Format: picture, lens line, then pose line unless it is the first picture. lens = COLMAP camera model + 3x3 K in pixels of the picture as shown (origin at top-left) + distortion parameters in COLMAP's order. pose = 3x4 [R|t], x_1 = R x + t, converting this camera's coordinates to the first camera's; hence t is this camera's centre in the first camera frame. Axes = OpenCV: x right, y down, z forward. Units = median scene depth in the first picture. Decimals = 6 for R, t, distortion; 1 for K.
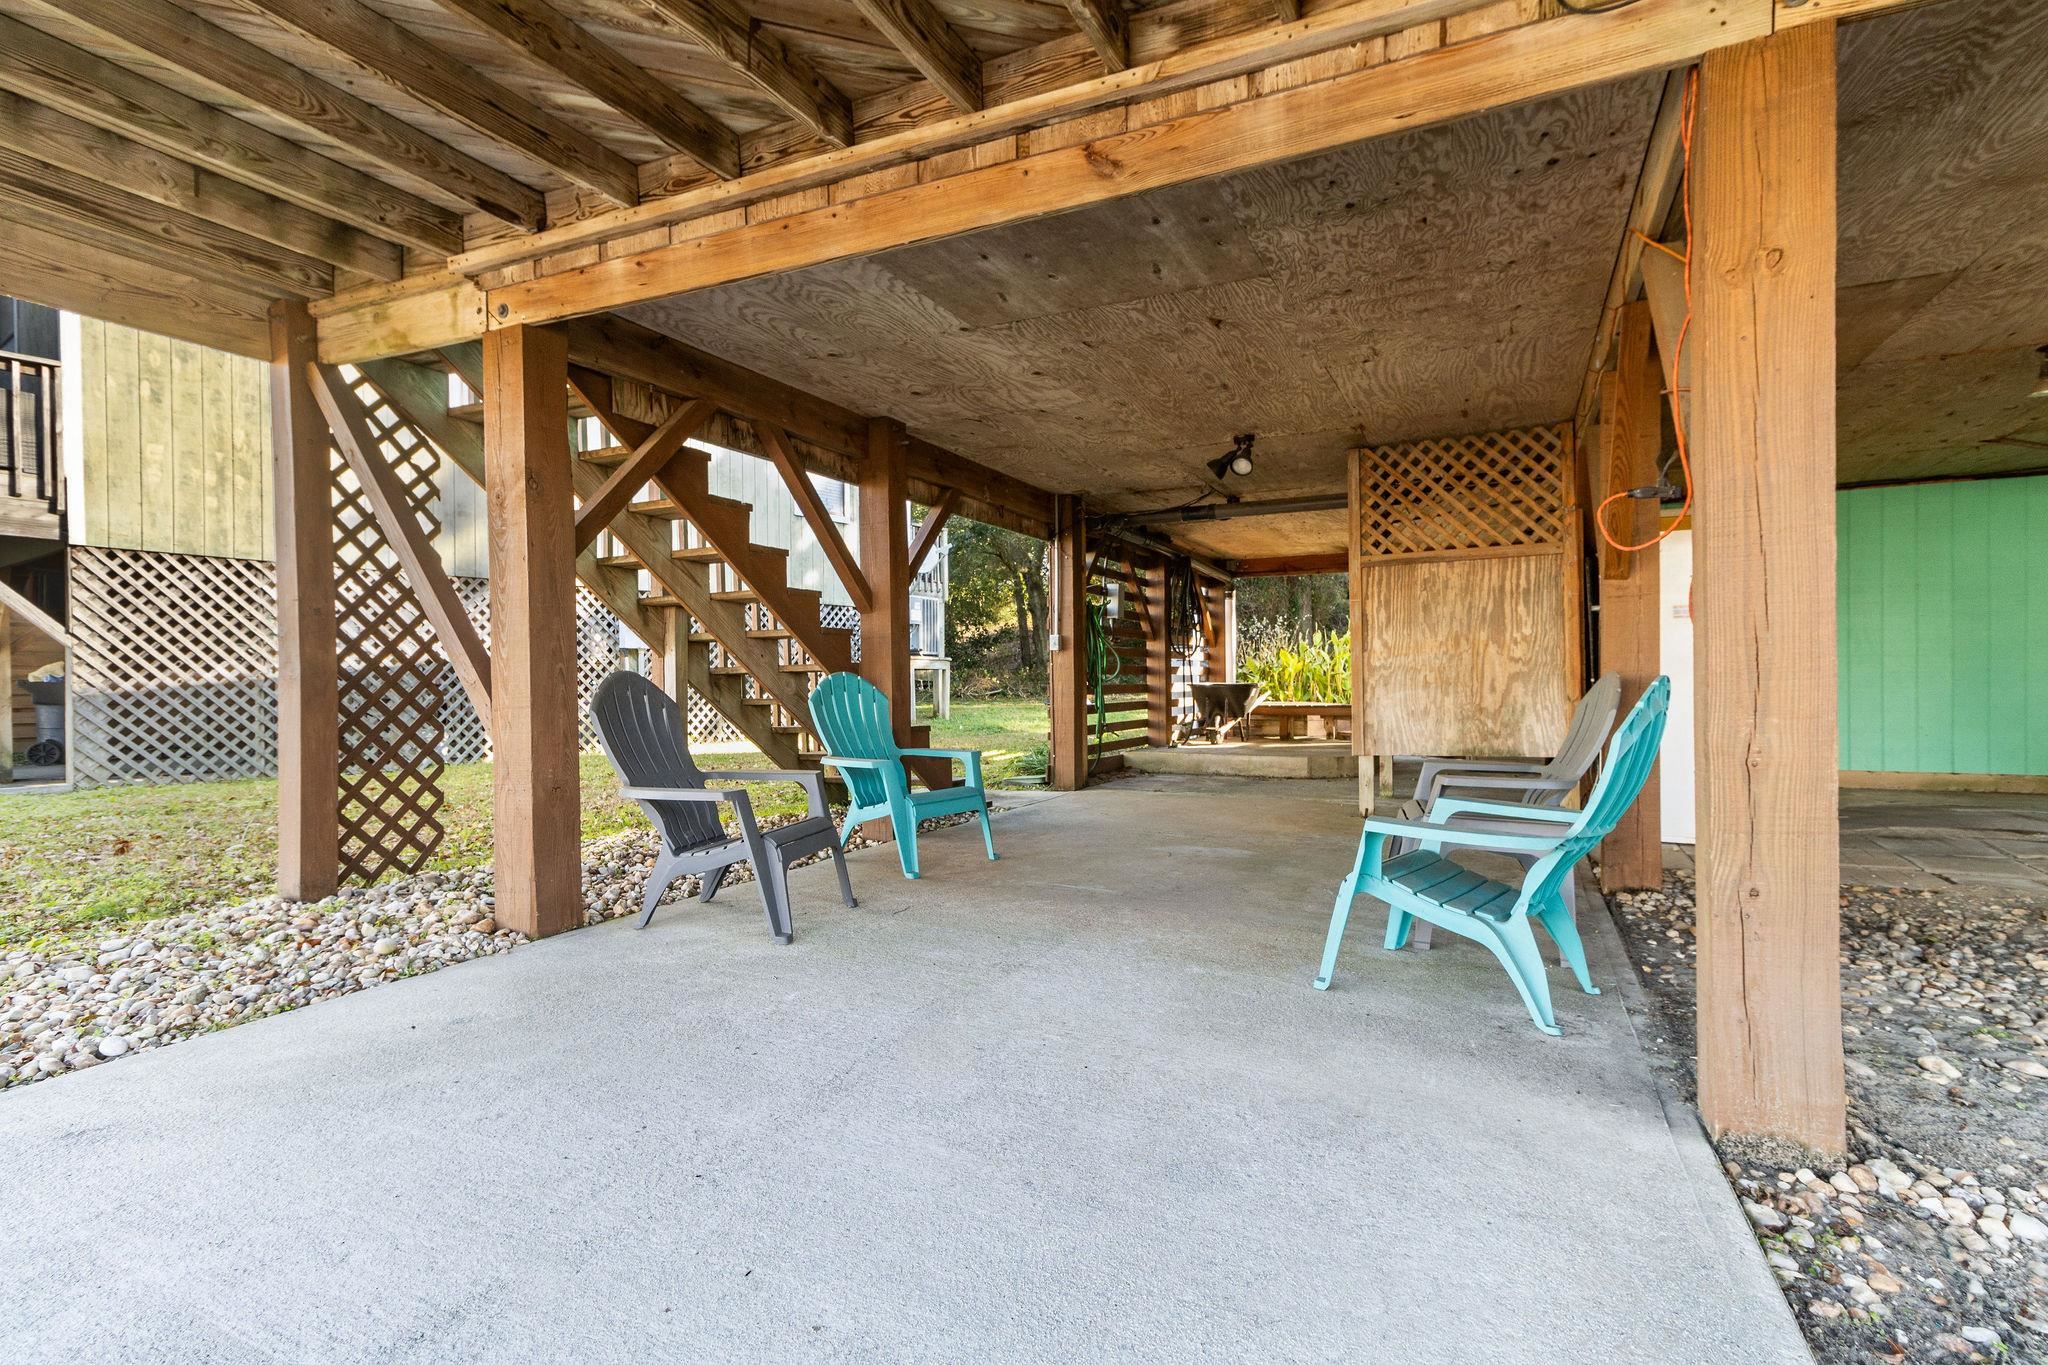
lens RADIAL K [[961.0, 0, 1037.2], [0, 961.0, 677.4], [0, 0, 1]] dist [0.017075, 0.001138]
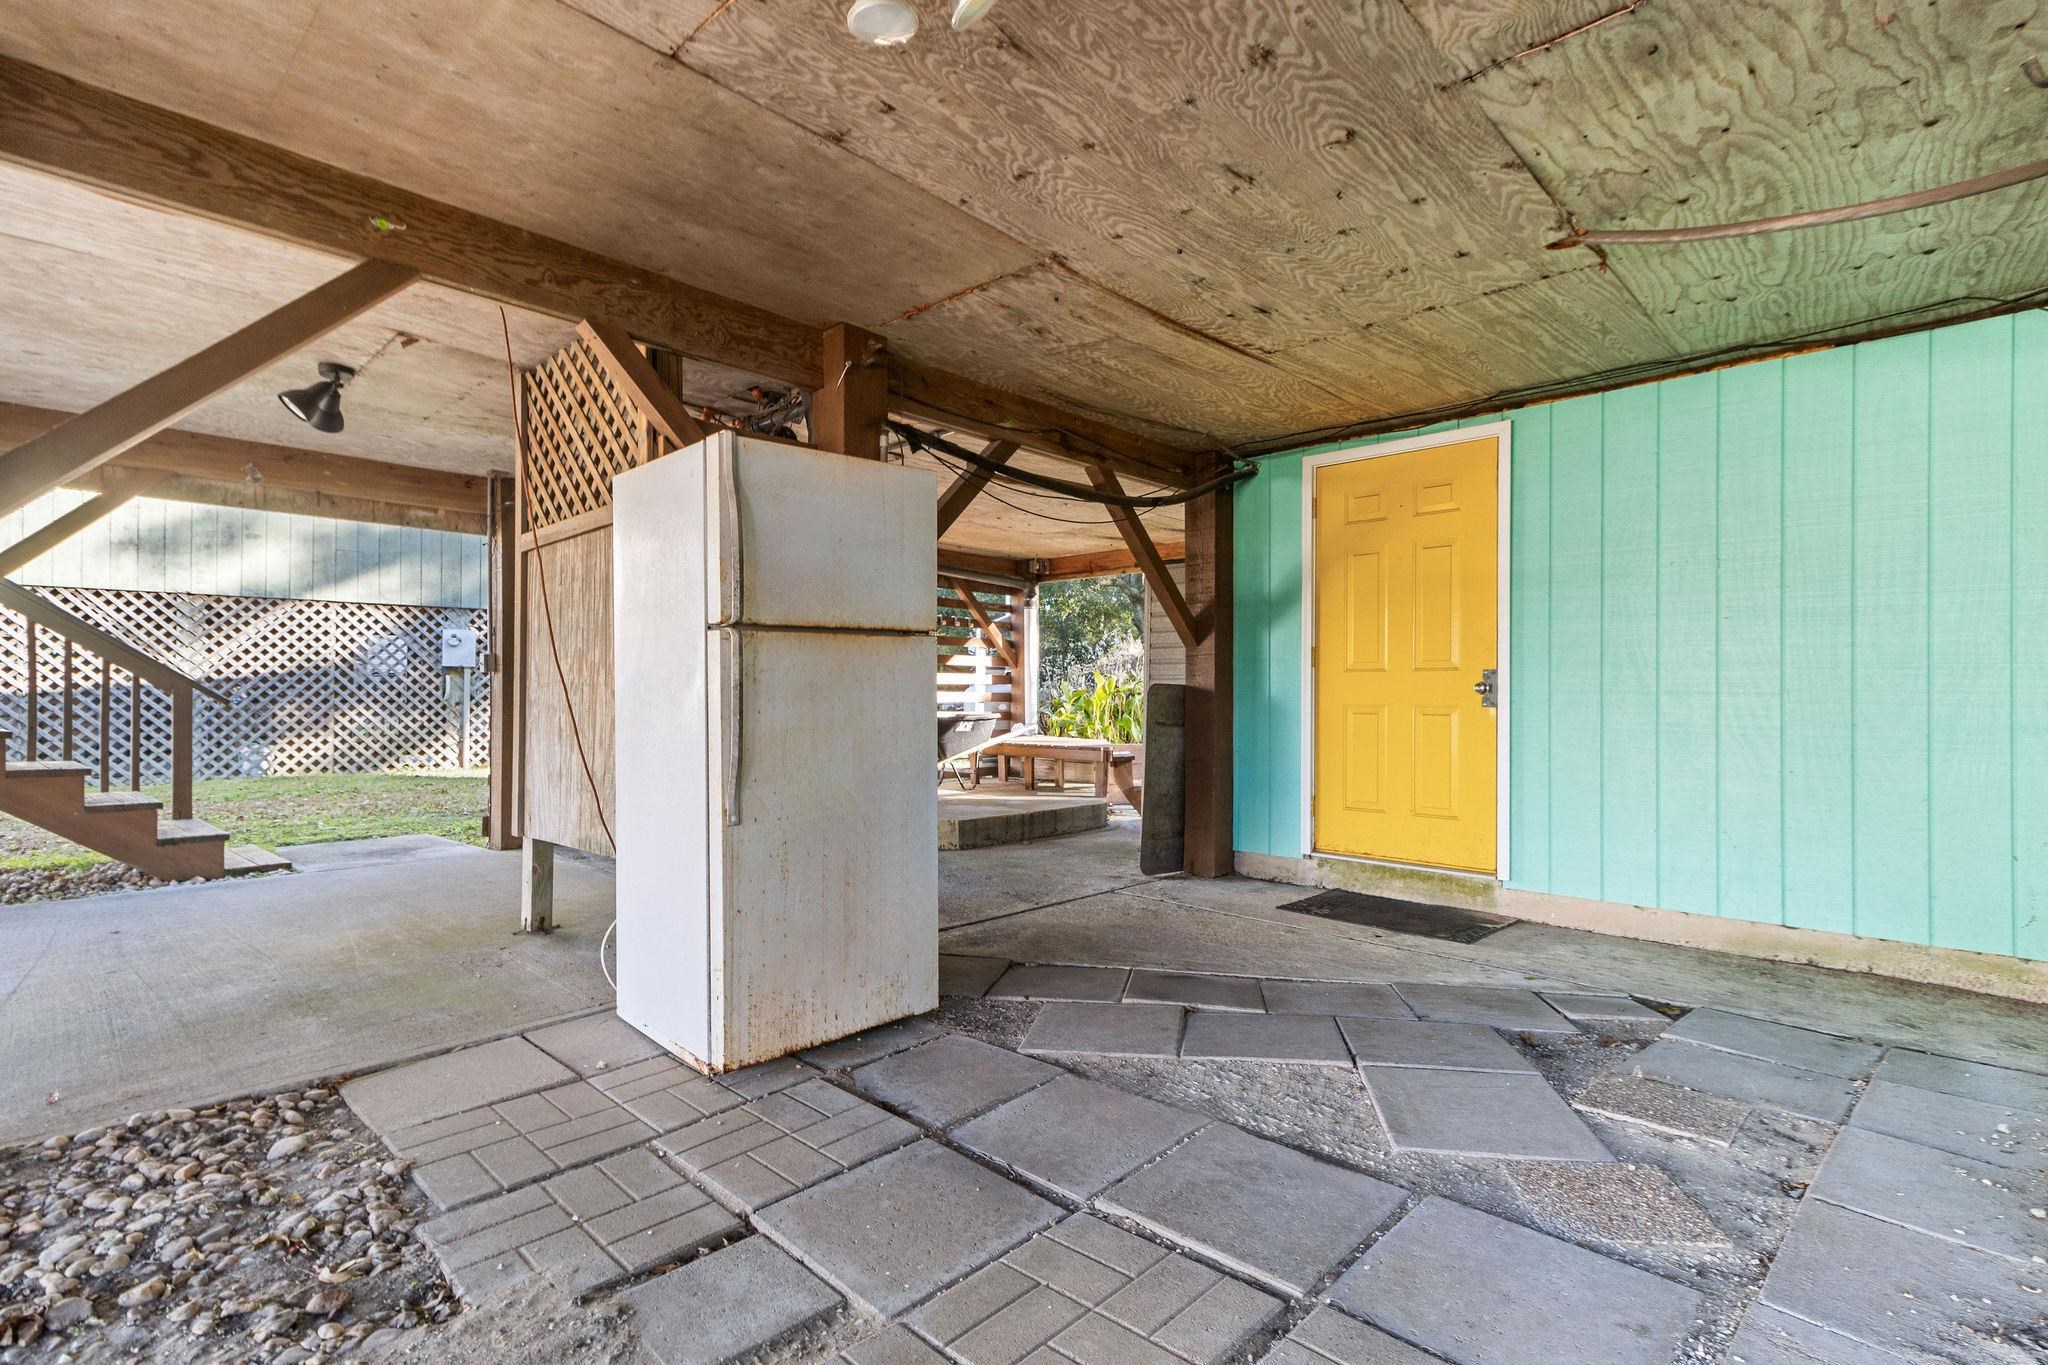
lens RADIAL K [[961.0, 0, 1030.8], [0, 961.0, 687.9], [0, 0, 1]] dist [0.017075, 0.001138]
pose [[0.949067, 0.010461, -0.314900, 0.931939], [-0.012724, 0.999906, -0.005132, -0.022988], [0.314816, 0.008877, 0.949111, 0.512090]]
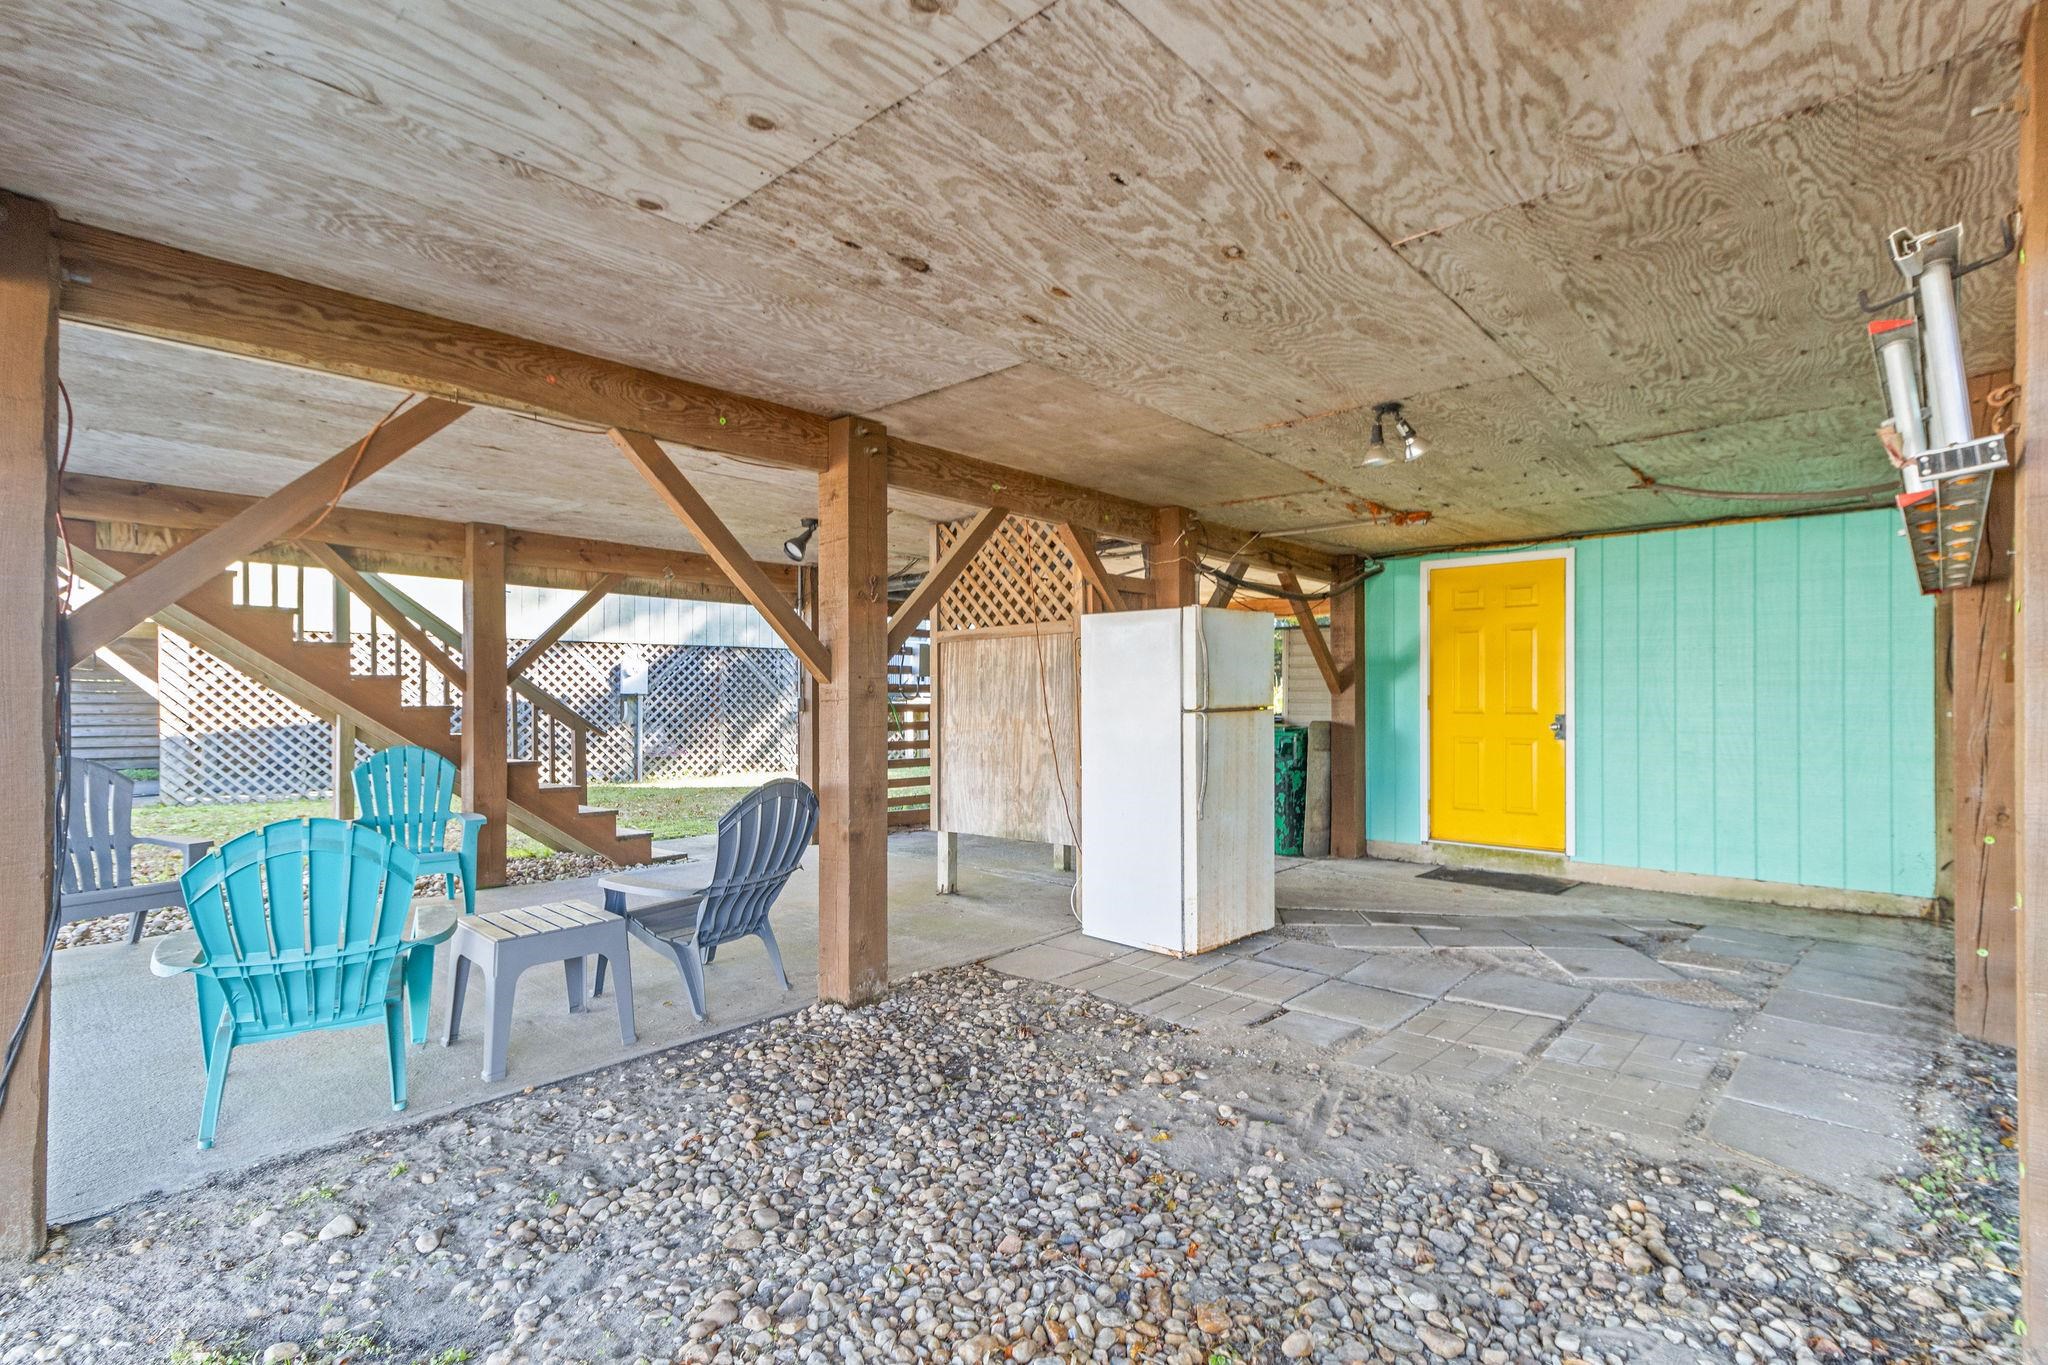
lens RADIAL K [[961.0, 0, 1030.9], [0, 961.0, 695.0], [0, 0, 1]] dist [0.017075, 0.001138]
pose [[0.959507, 0.007272, -0.281591, 0.752466], [-0.008318, 0.999962, -0.002521, -0.062031], [0.281562, 0.004761, 0.959531, 0.071564]]
